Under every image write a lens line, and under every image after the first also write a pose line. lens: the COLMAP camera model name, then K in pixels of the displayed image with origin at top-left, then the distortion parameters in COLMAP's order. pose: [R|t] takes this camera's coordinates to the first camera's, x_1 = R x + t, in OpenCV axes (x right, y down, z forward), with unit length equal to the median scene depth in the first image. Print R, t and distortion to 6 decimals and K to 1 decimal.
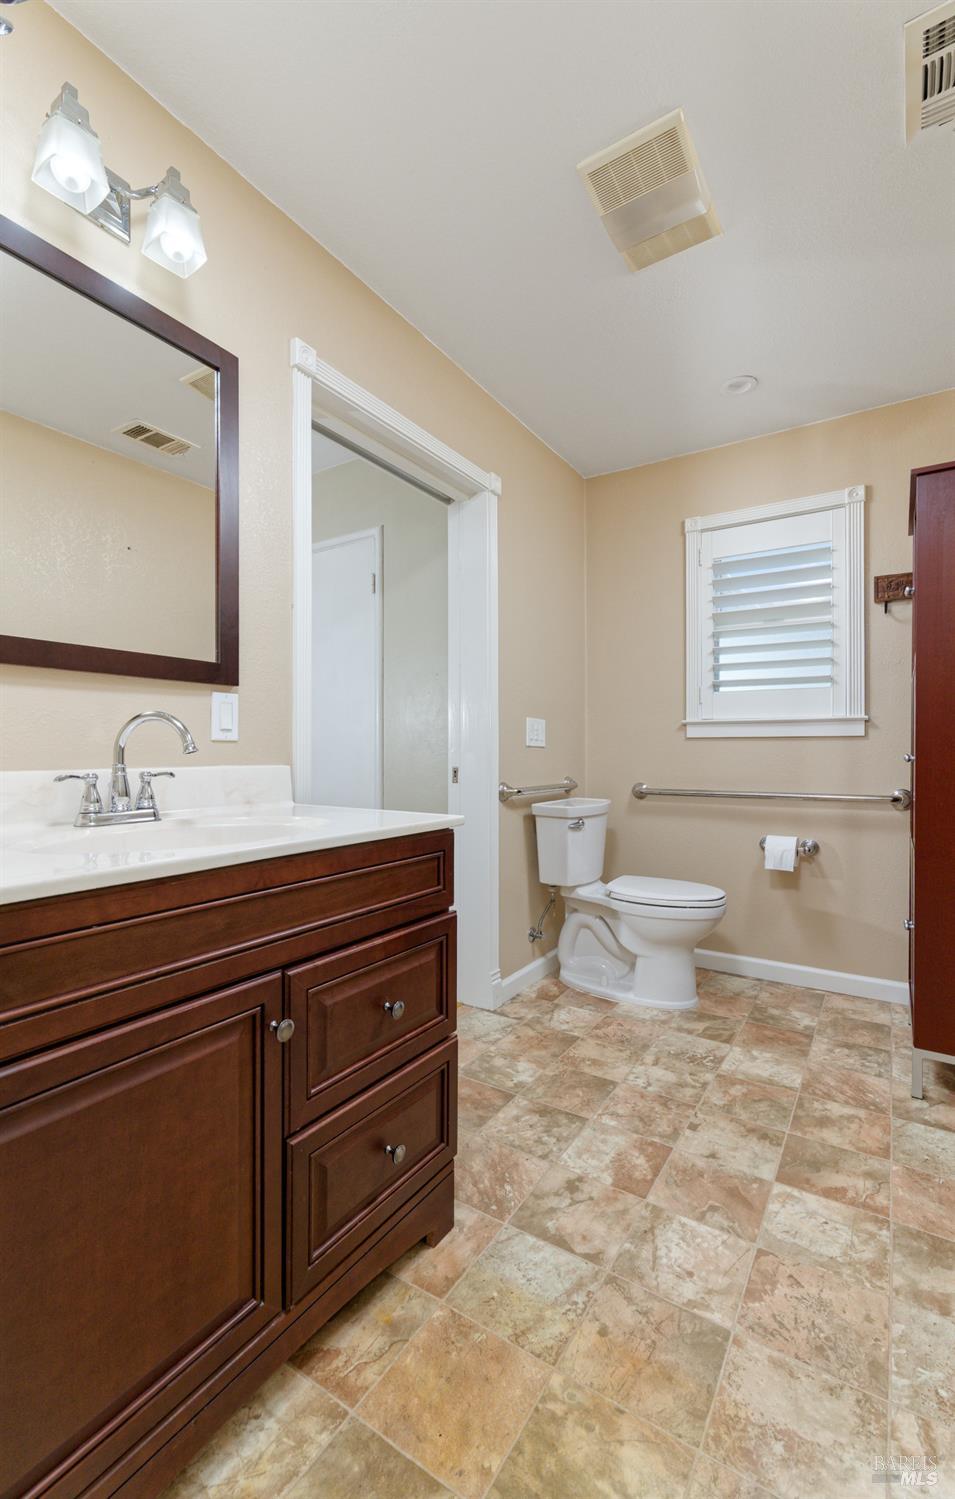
lens RADIAL K [[644.6, 0, 490.0], [0, 644.6, 751.7], [0, 0, 1]] dist [-0.001042, -0.000455]
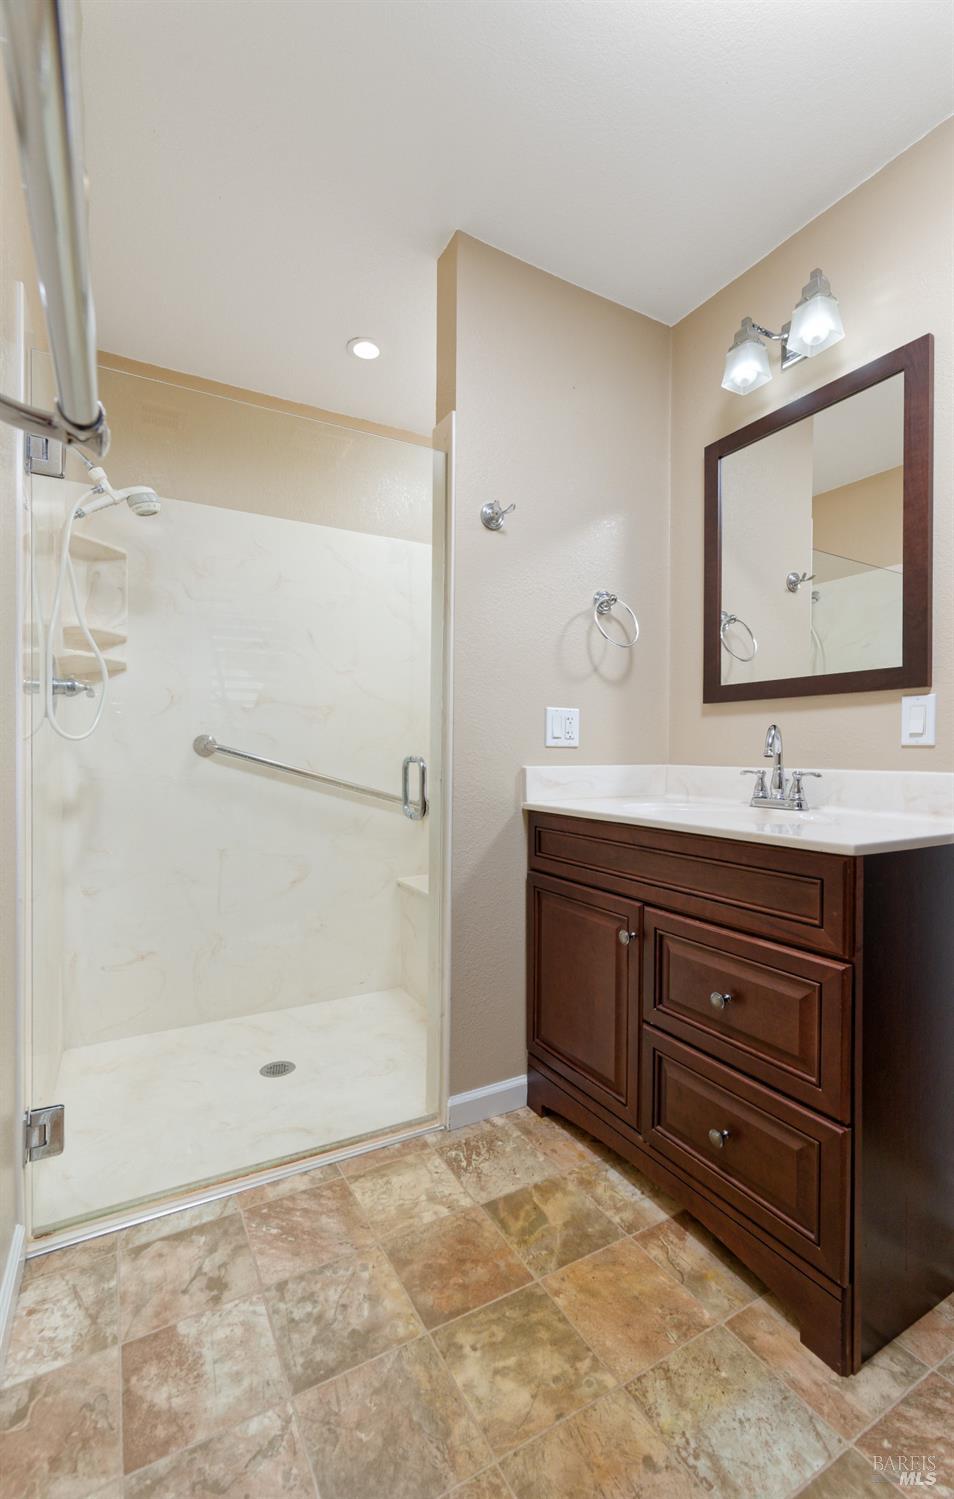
lens RADIAL K [[644.6, 0, 483.5], [0, 644.6, 747.7], [0, 0, 1]] dist [-0.001042, -0.000455]
pose [[-0.470636, -0.002834, -0.882323, 1.016773], [-0.005741, 0.999984, -0.000150, -0.013945], [0.882309, 0.004995, -0.470645, 1.209476]]
